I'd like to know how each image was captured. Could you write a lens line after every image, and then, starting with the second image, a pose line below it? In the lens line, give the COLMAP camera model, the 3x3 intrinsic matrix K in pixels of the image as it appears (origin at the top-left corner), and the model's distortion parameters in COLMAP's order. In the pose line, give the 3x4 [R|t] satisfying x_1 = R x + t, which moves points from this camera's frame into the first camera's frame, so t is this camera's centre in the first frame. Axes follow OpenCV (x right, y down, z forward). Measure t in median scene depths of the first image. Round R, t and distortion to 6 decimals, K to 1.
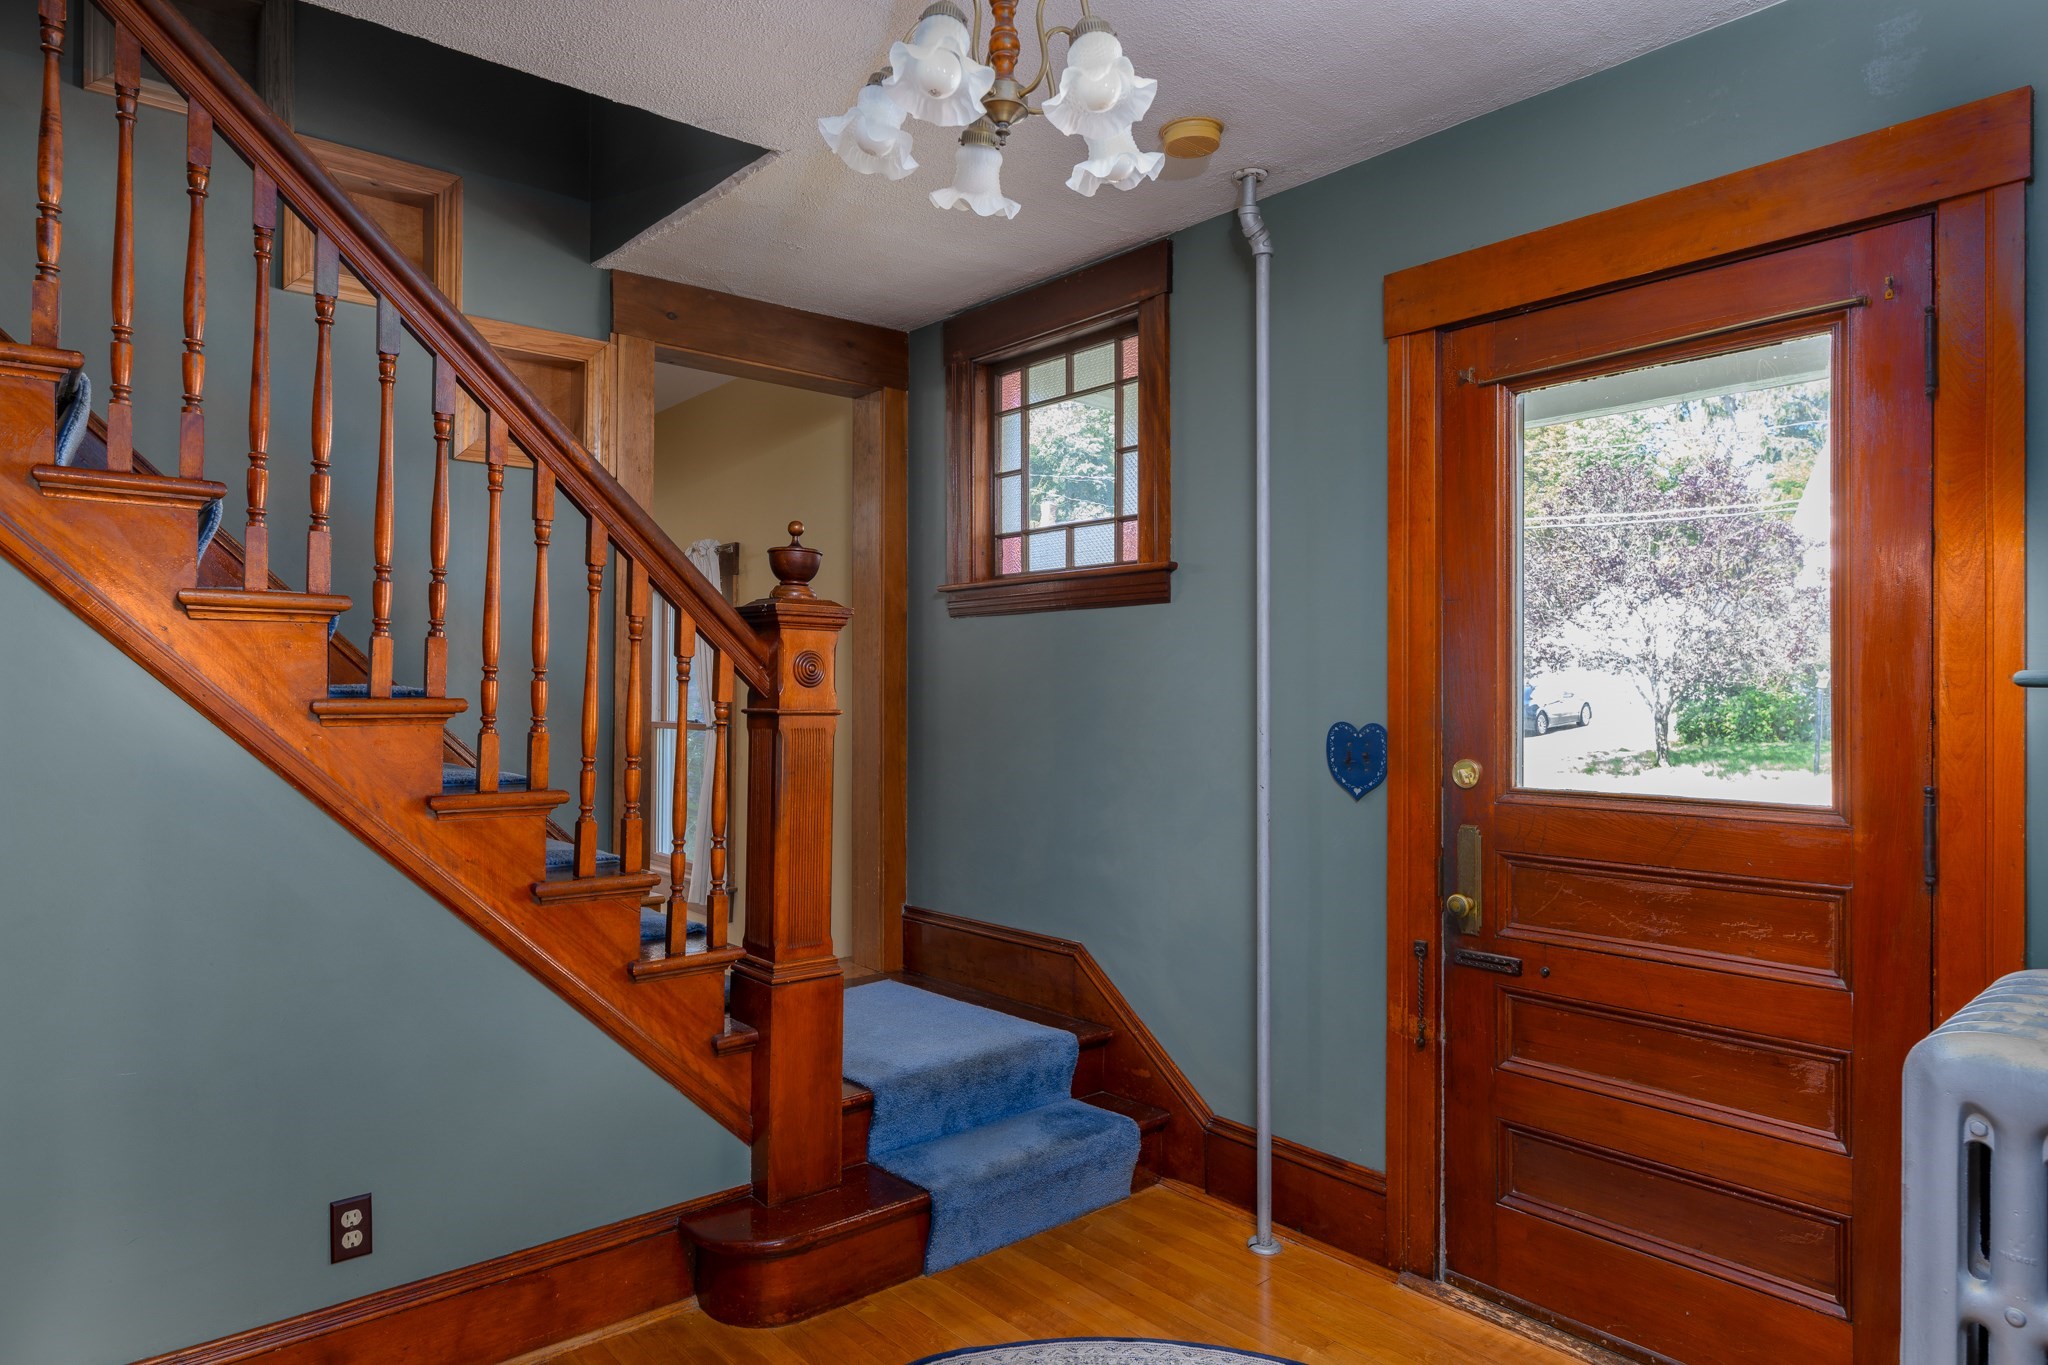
lens RADIAL K [[1247.7, 0, 1022.7], [0, 1247.7, 673.4], [0, 0, 1]] dist [-0.008118, -0.002635]
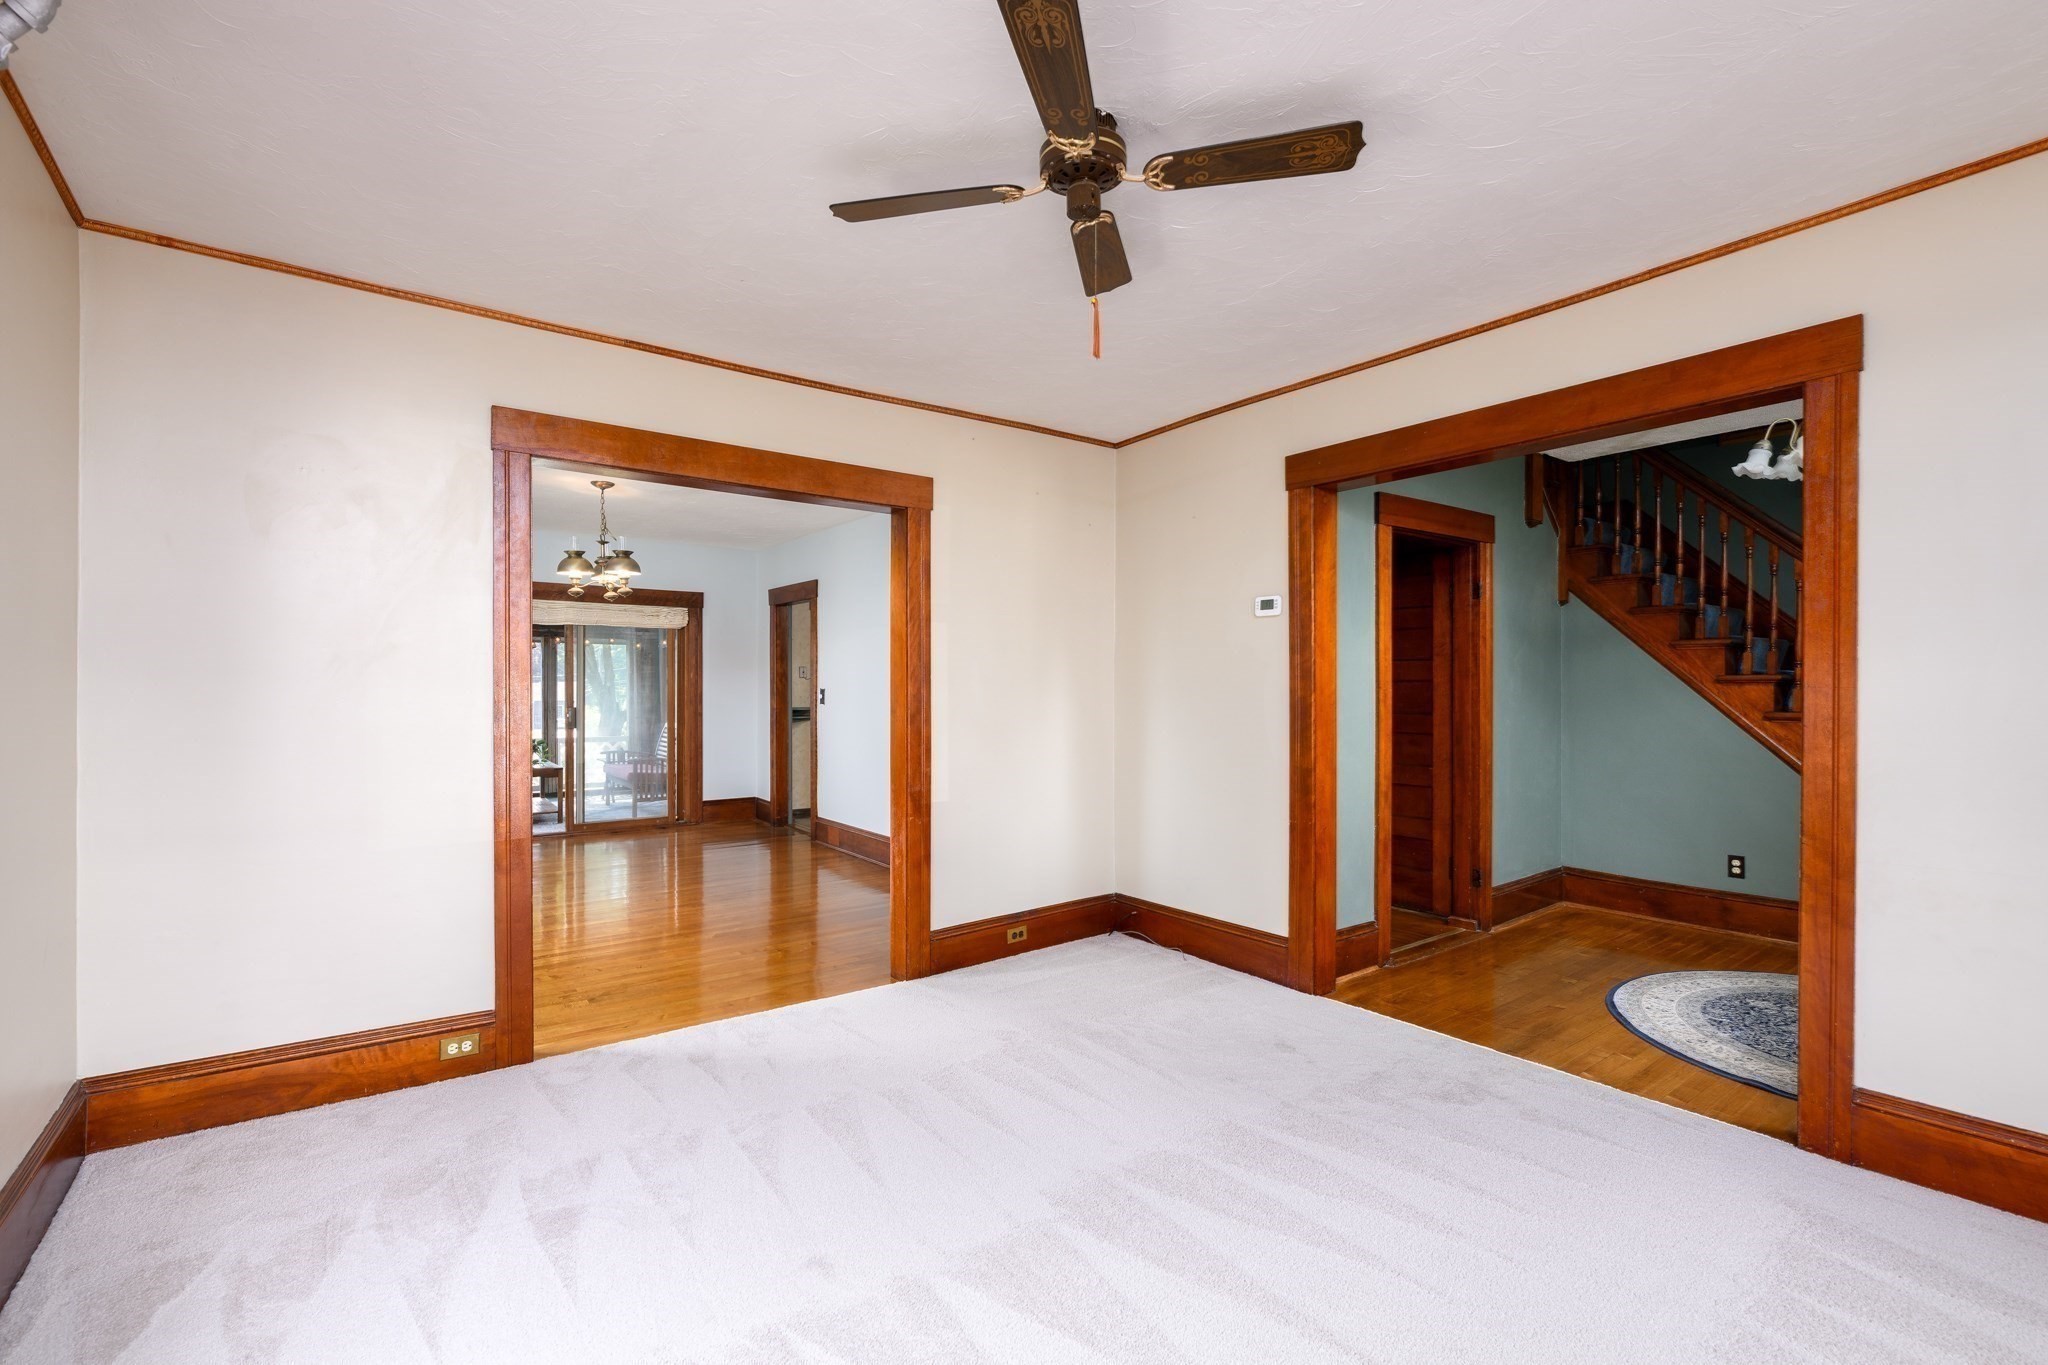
lens RADIAL K [[915.6, 0, 1012.4], [0, 915.6, 688.3], [0, 0, 1]] dist [0.002270, 0.000344]
pose [[-0.080581, 0.003047, -0.996743, 1.226885], [0.013655, 0.999905, 0.001953, 0.017442], [0.996655, -0.013453, -0.080615, -0.331002]]
